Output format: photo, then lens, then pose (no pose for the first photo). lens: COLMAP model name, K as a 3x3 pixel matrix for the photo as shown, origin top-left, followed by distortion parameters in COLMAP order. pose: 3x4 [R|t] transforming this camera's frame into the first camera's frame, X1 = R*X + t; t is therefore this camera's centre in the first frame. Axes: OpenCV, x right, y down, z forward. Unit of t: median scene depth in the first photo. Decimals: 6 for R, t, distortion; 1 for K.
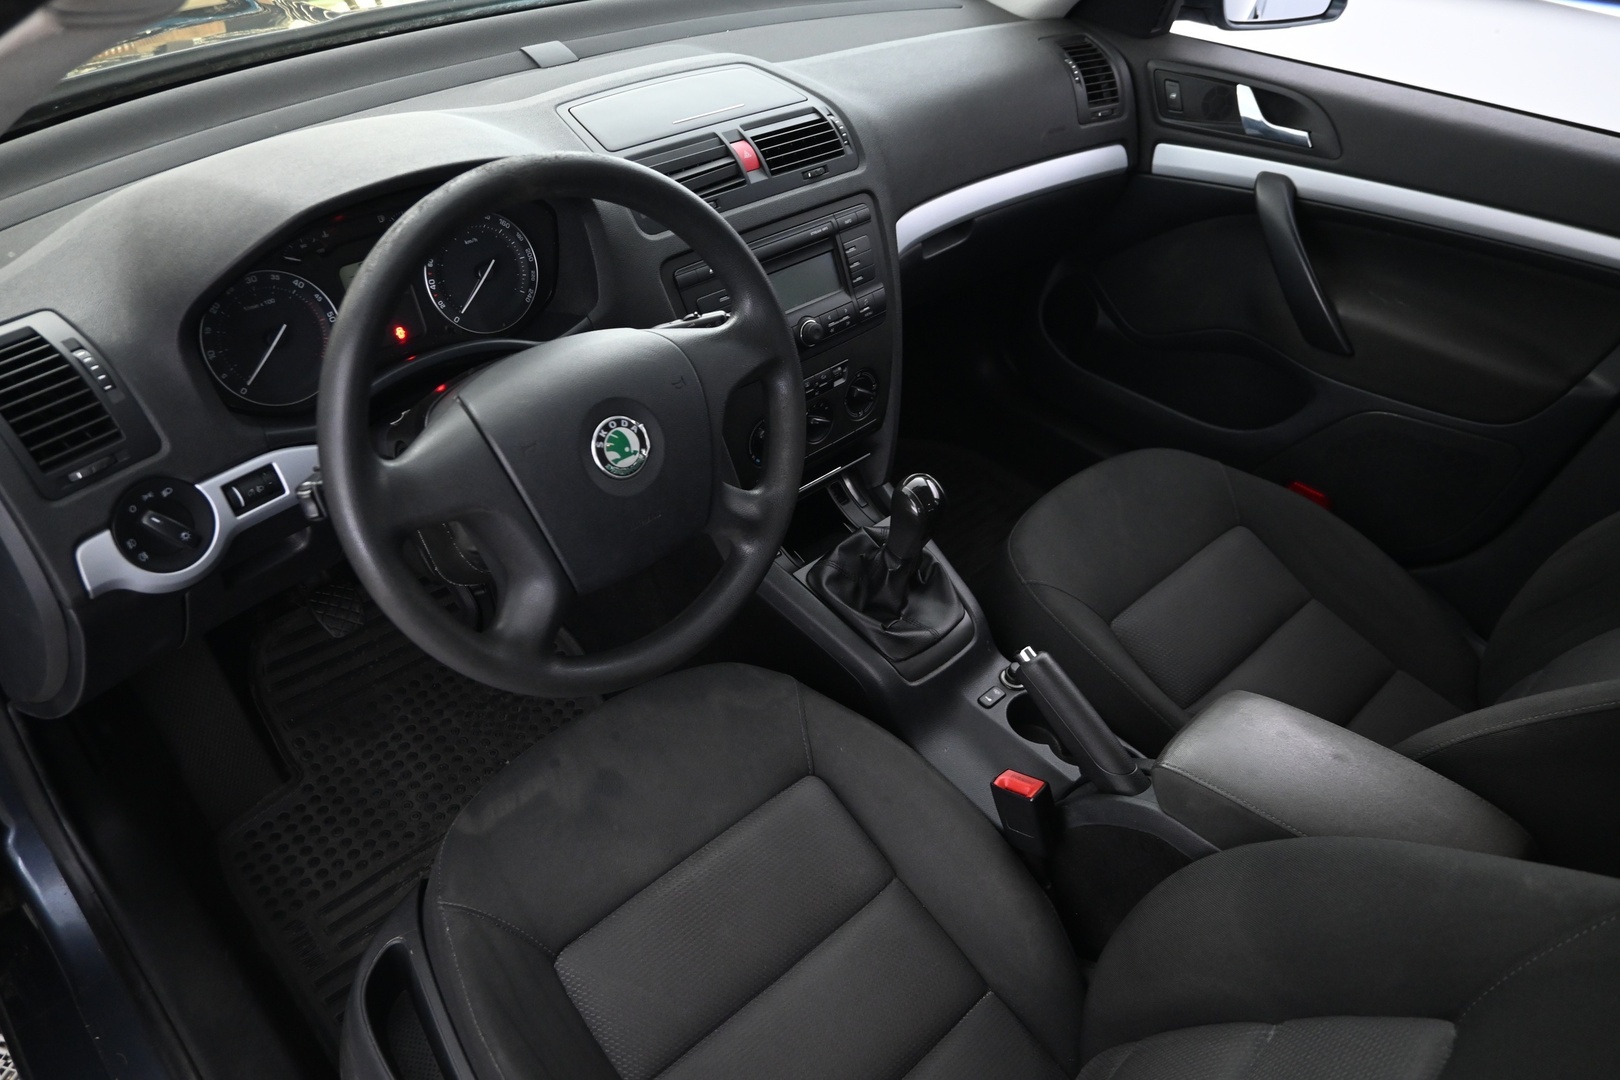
lens RADIAL K [[1096.7, 0, 808.1], [0, 1096.7, 531.7], [0, 0, 1]] dist [0.006039, 0.000944]
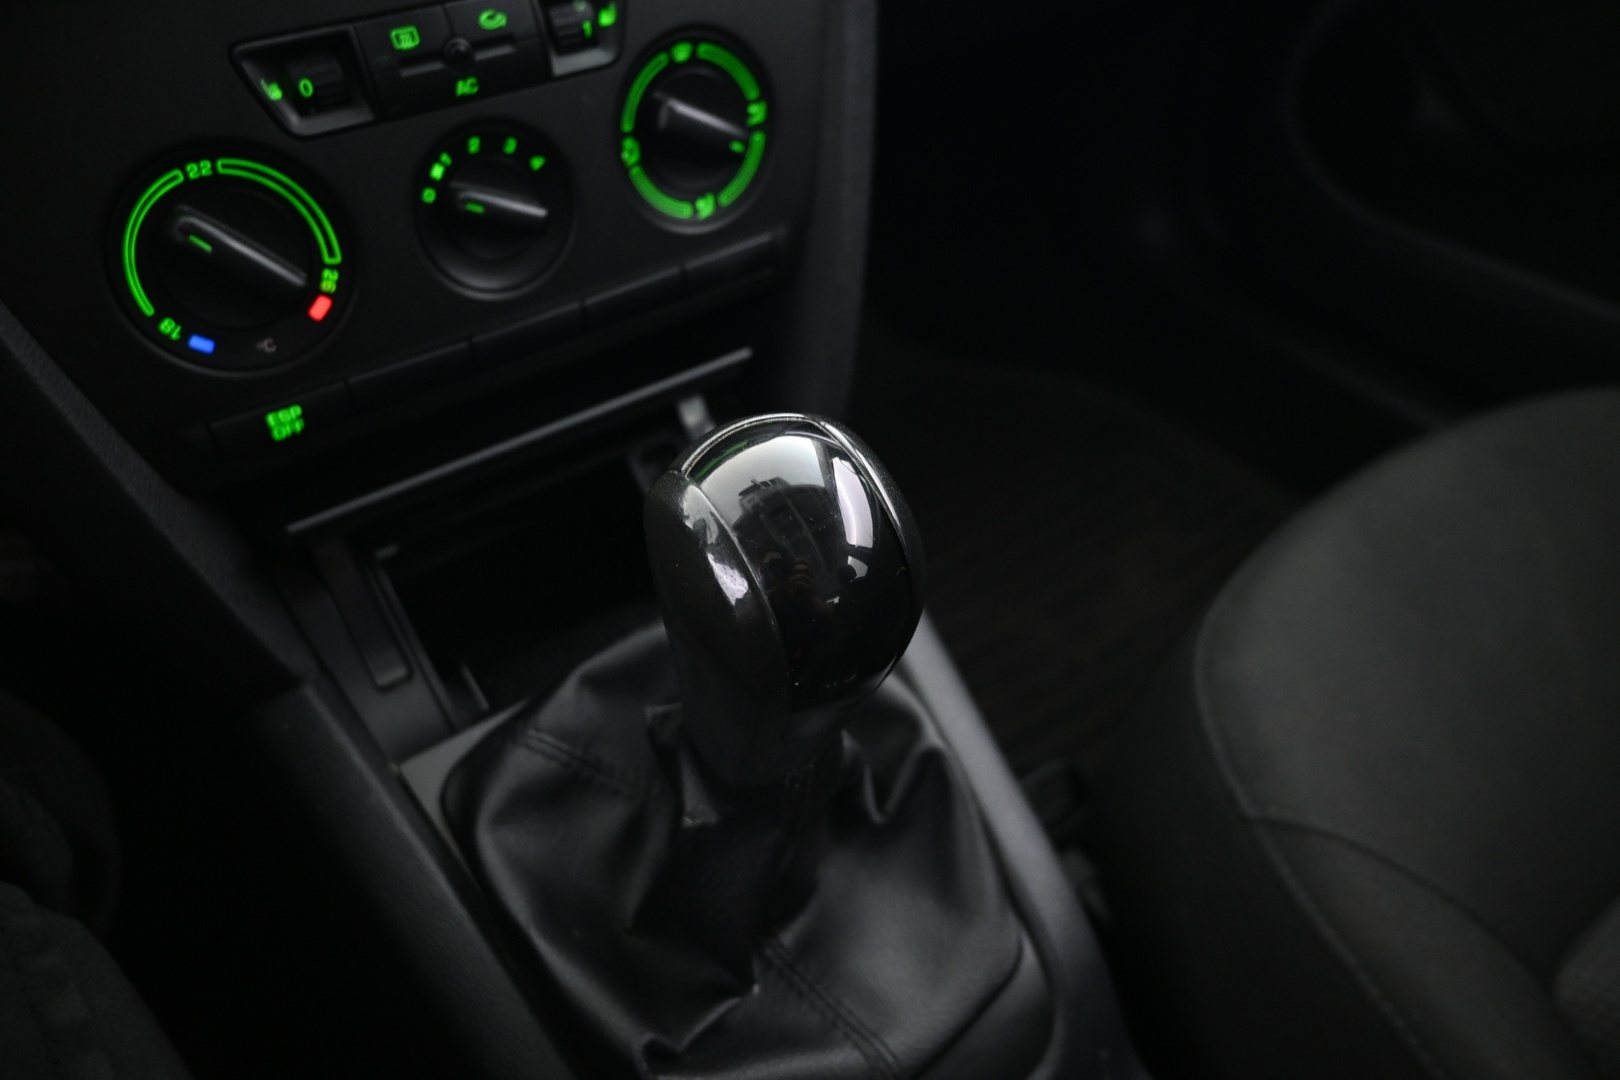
lens RADIAL K [[1096.7, 0, 810.9], [0, 1096.7, 539.6], [0, 0, 1]] dist [0.006039, 0.000944]
pose [[0.989754, 0.056992, -0.130916, 0.120521], [-0.049946, 0.997153, 0.056493, -0.039222], [0.133763, -0.049375, 0.989783, 0.727655]]
